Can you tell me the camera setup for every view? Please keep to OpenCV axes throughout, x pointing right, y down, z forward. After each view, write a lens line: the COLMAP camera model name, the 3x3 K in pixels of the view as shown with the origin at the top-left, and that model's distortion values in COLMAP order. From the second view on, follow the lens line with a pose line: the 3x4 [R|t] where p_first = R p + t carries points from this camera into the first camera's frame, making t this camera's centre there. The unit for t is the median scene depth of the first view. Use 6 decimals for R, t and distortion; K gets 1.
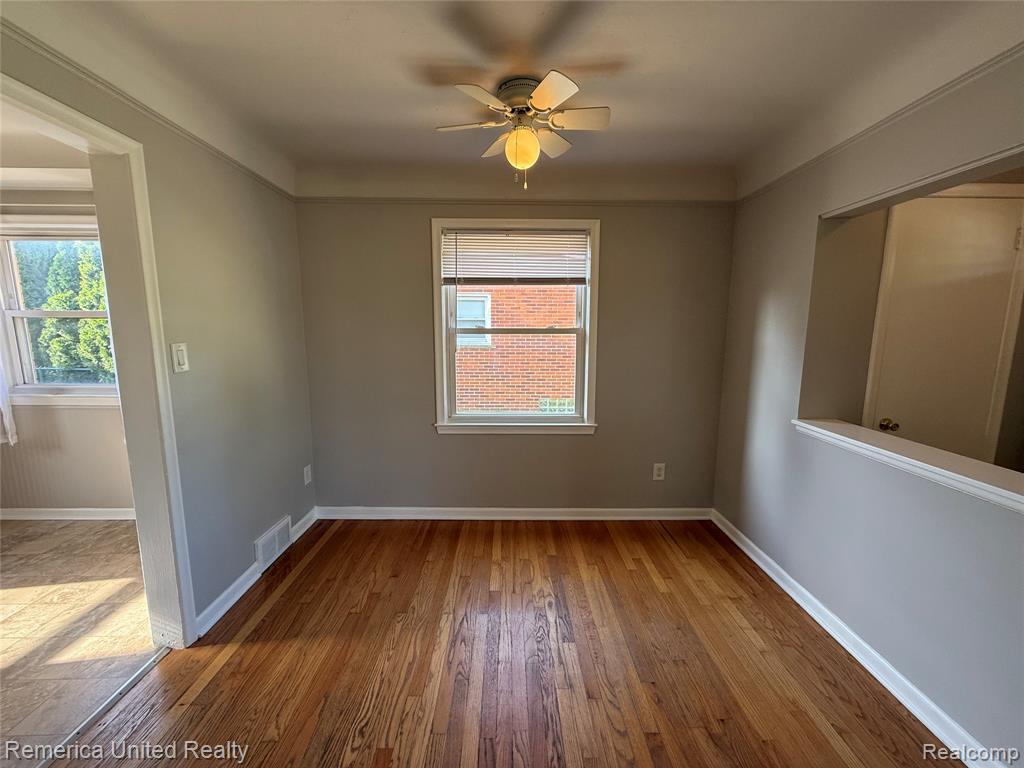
lens RADIAL K [[406.8, 0, 512.0], [0, 406.8, 384.0], [0, 0, 1]] dist [0.000618, 0.000088]
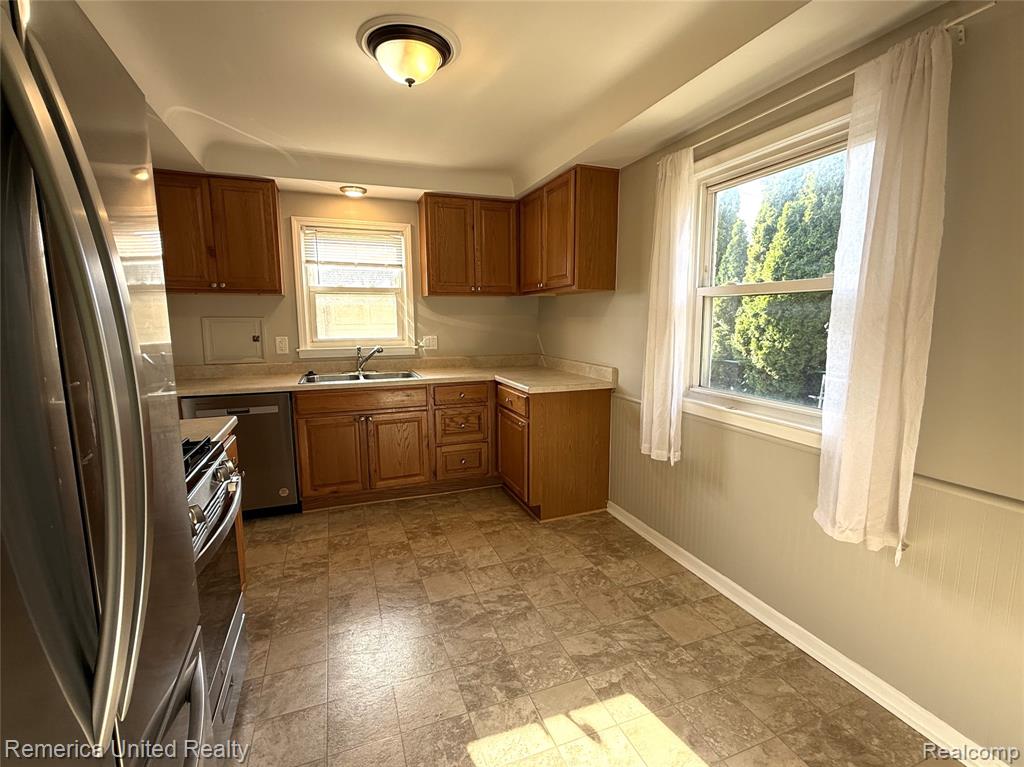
lens RADIAL K [[474.0, 0, 514.9], [0, 474.0, 382.7], [0, 0, 1]] dist [-0.001105, 0.000102]
pose [[0.345722, 0.123619, -0.930159, -0.221672], [-0.128516, 0.988181, 0.083563, -0.015672], [0.929495, 0.090650, 0.357522, 0.163283]]
